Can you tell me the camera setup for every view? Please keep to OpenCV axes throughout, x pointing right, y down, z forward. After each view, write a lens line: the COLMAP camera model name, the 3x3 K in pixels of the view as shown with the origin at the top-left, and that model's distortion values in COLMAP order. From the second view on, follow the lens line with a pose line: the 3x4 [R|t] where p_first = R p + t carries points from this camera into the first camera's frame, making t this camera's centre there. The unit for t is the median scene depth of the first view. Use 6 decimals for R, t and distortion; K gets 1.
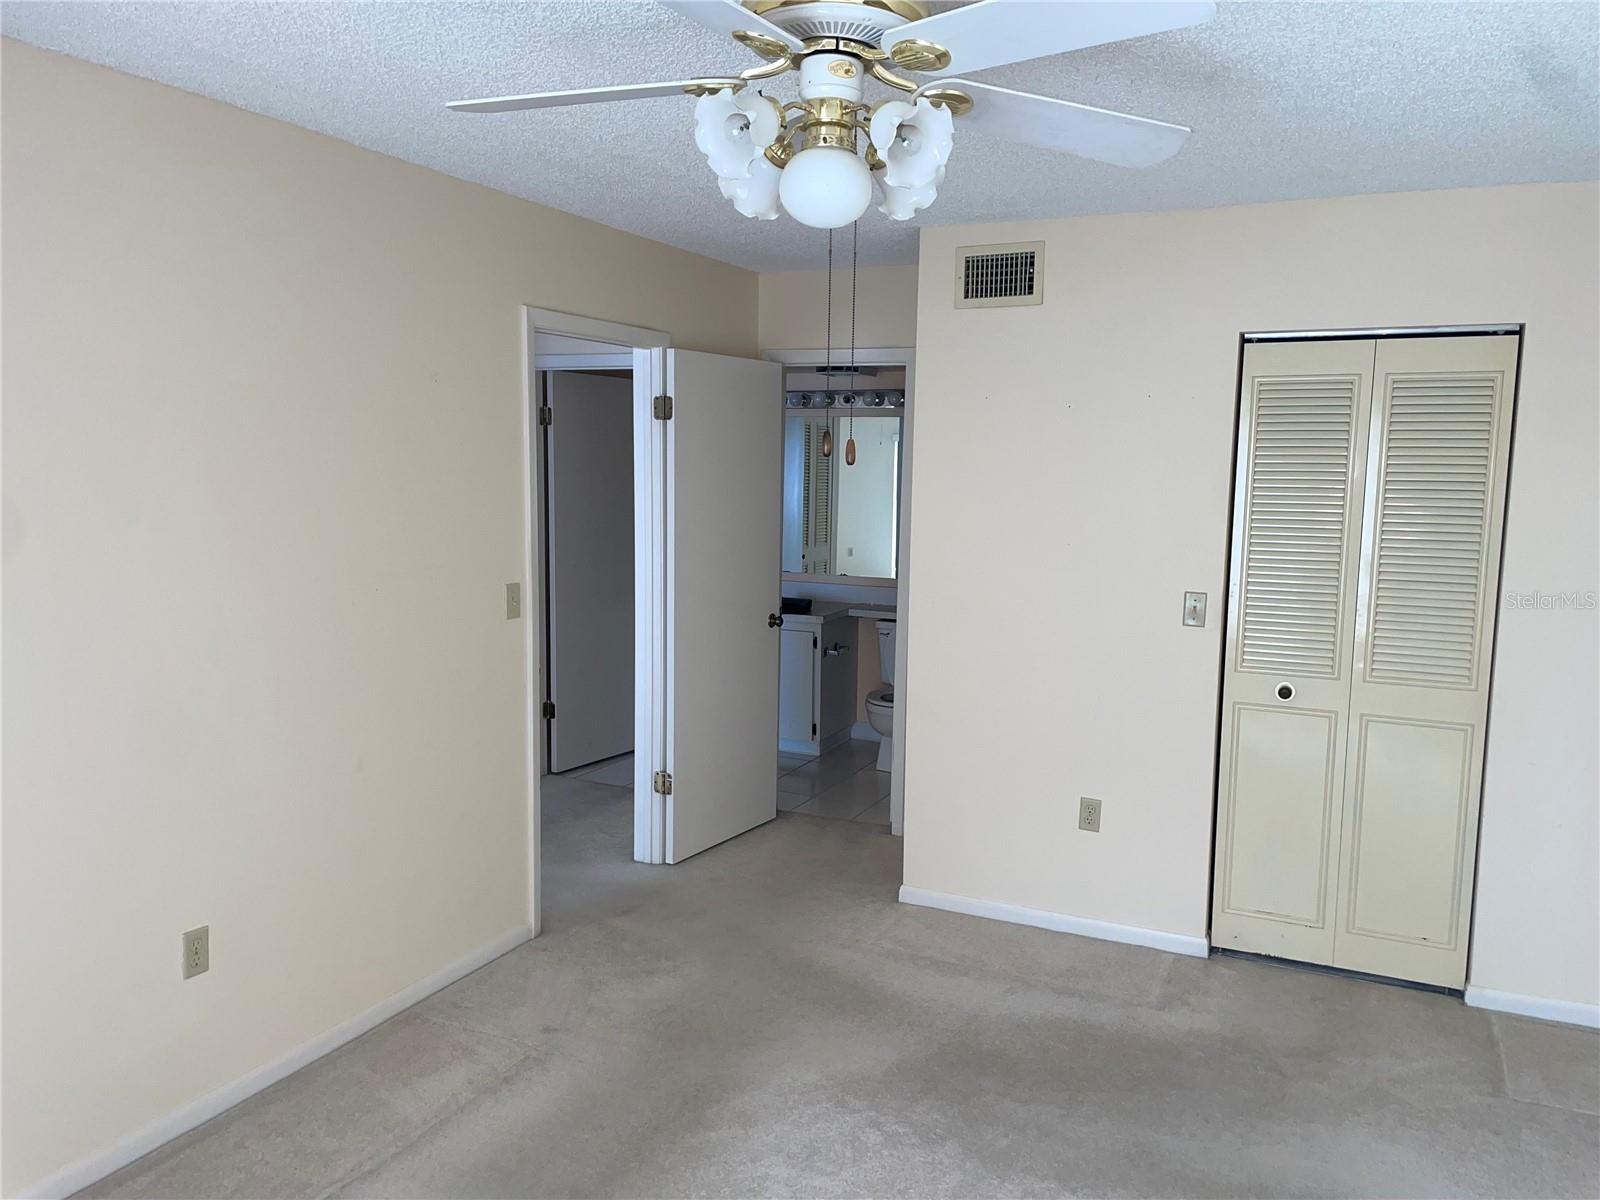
lens RADIAL K [[1202.7, 0, 811.4], [0, 1202.7, 615.4], [0, 0, 1]] dist [0.099138, -0.139414]
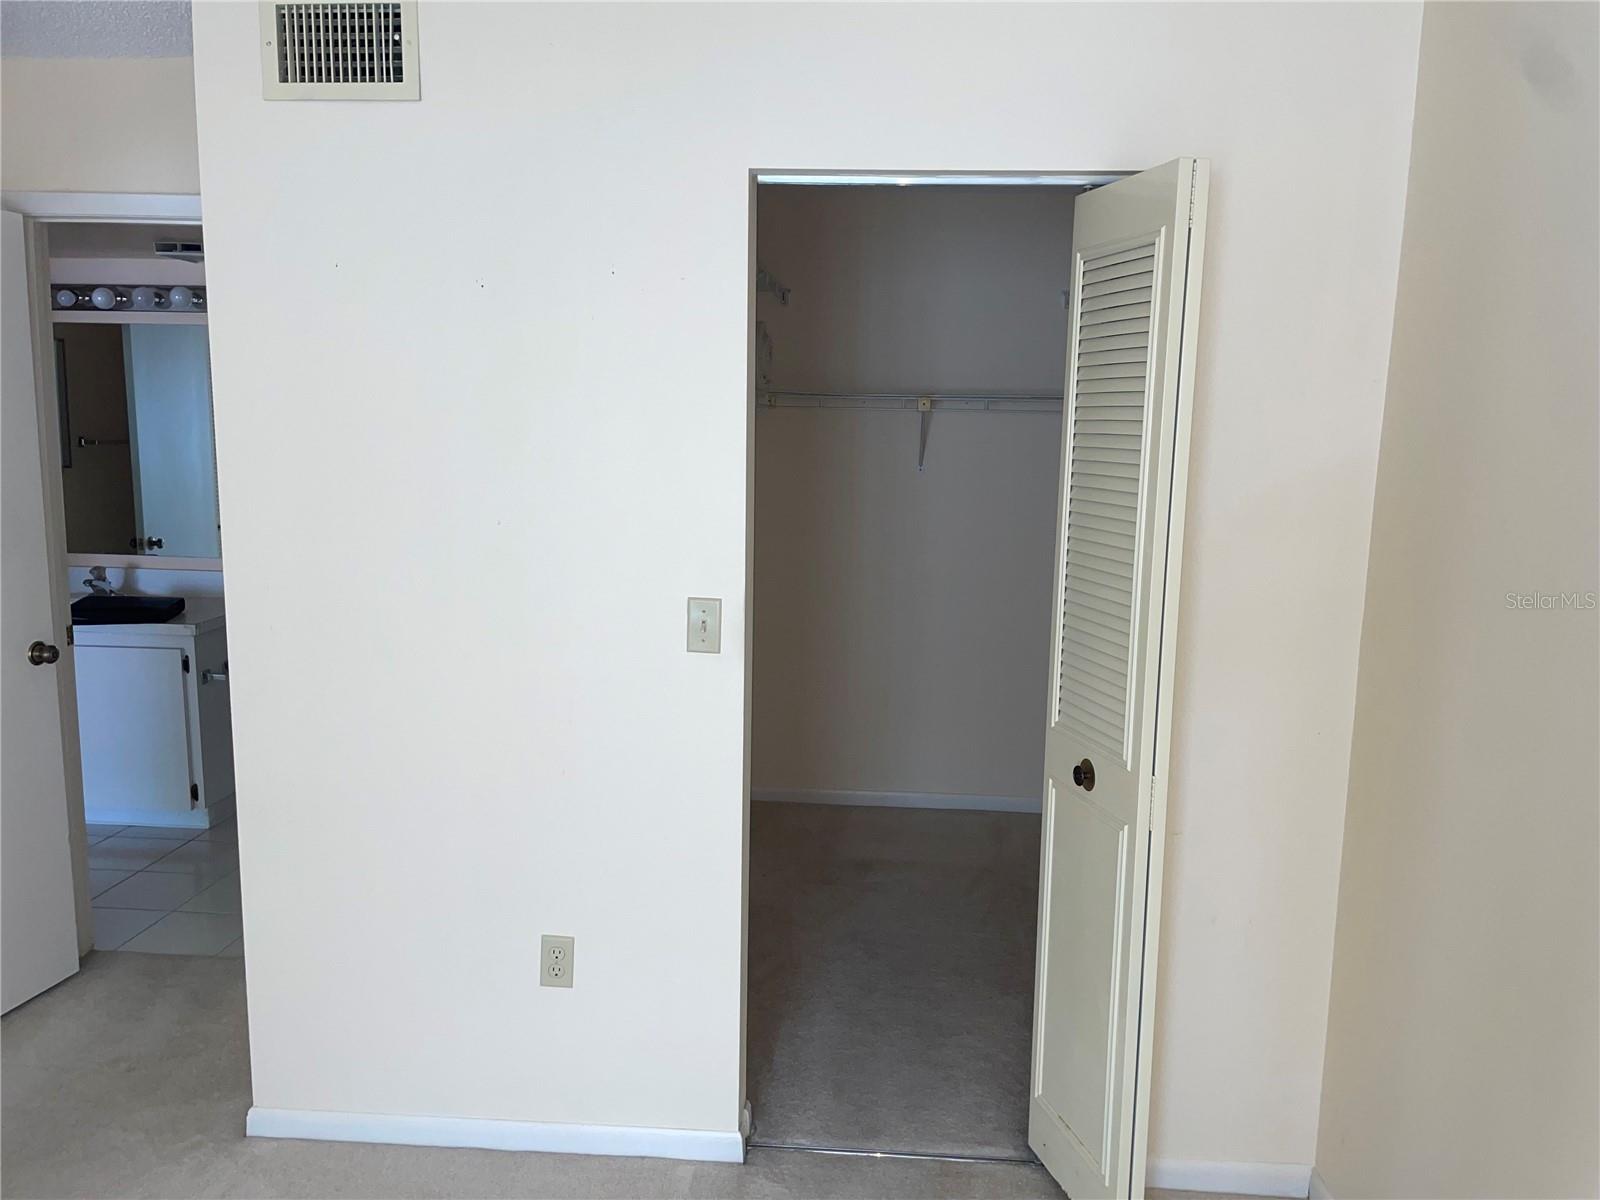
lens RADIAL K [[1202.7, 0, 811.4], [0, 1202.7, 615.4], [0, 0, 1]] dist [0.099138, -0.139414]
pose [[0.937670, -0.052032, 0.343611, 0.147817], [0.037956, 0.998147, 0.047570, -0.035685], [-0.345449, -0.031563, 0.937906, 0.380422]]
